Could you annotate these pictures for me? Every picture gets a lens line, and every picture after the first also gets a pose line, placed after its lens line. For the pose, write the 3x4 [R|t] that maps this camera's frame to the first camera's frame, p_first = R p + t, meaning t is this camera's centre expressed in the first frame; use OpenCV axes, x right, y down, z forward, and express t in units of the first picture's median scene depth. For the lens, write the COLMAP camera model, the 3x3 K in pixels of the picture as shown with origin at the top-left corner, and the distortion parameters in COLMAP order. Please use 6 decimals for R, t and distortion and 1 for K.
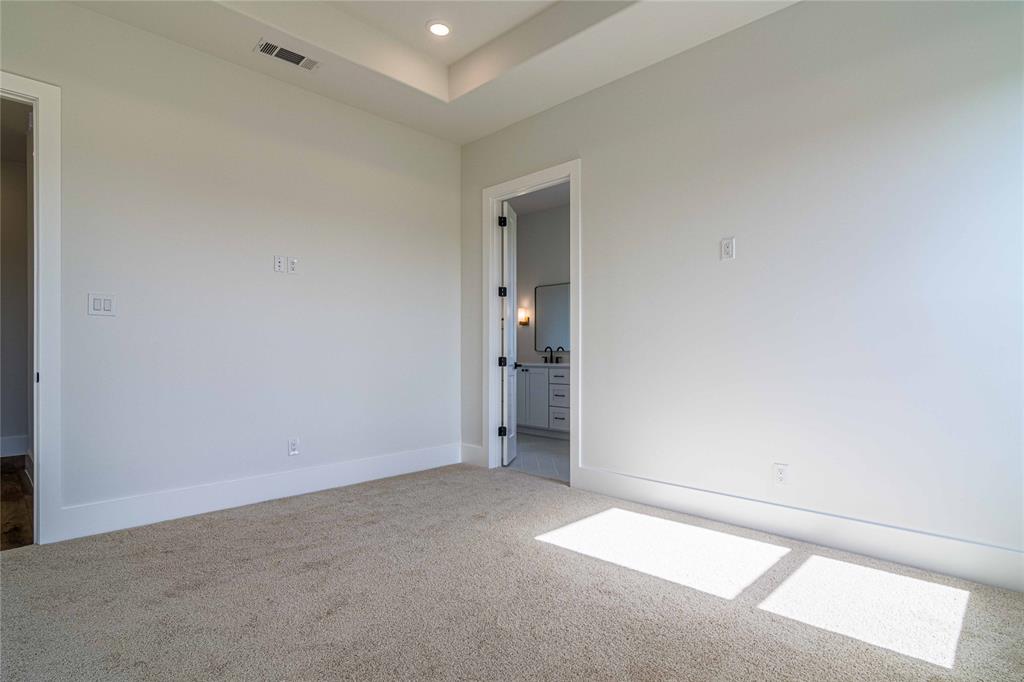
lens RADIAL K [[523.8, 0, 520.3], [0, 523.8, 355.3], [0, 0, 1]] dist [0.000523, 0.000211]
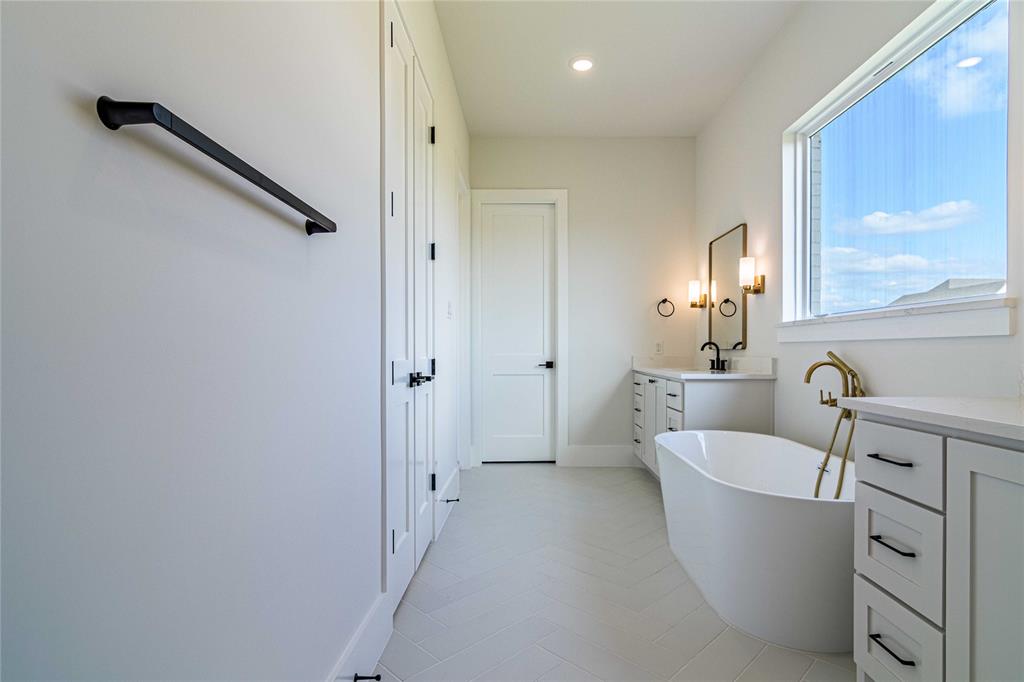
lens RADIAL K [[523.8, 0, 520.3], [0, 523.8, 355.3], [0, 0, 1]] dist [0.000523, 0.000211]
pose [[0.687526, 0.004745, -0.726144, 0.333941], [-0.002098, 0.999987, 0.004548, -0.004068], [0.726157, -0.001603, 0.687527, 0.457190]]
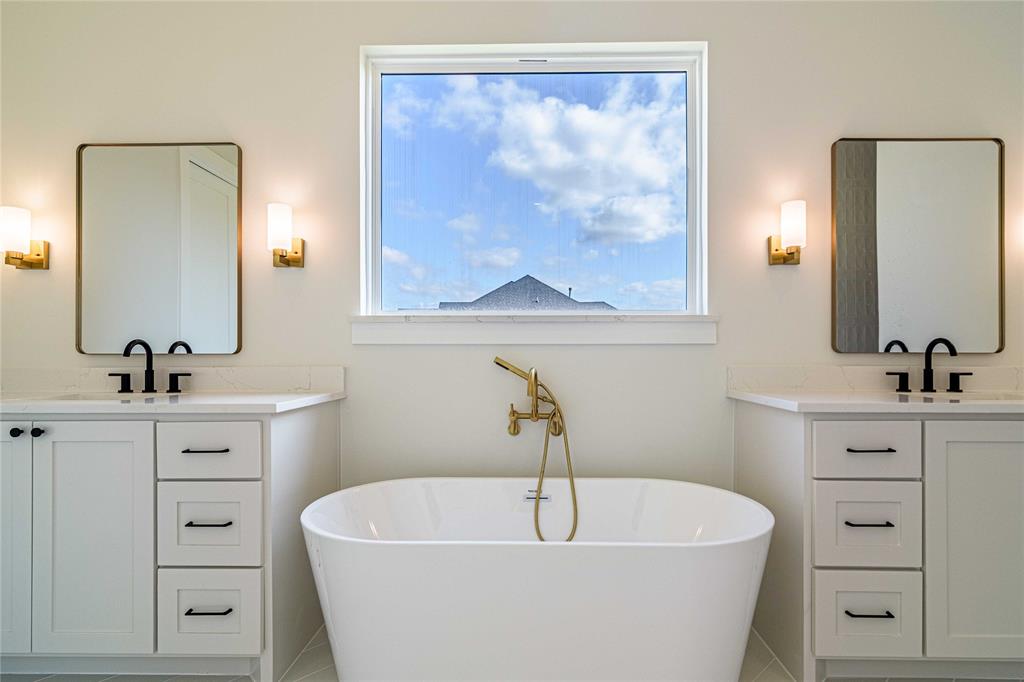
lens RADIAL K [[523.8, 0, 520.3], [0, 523.8, 355.3], [0, 0, 1]] dist [0.000523, 0.000211]
pose [[0.729717, 0.001566, 0.683748, 0.008798], [0.005073, 0.999957, -0.007704, -0.004054], [-0.683731, 0.009090, 0.729678, 0.638982]]
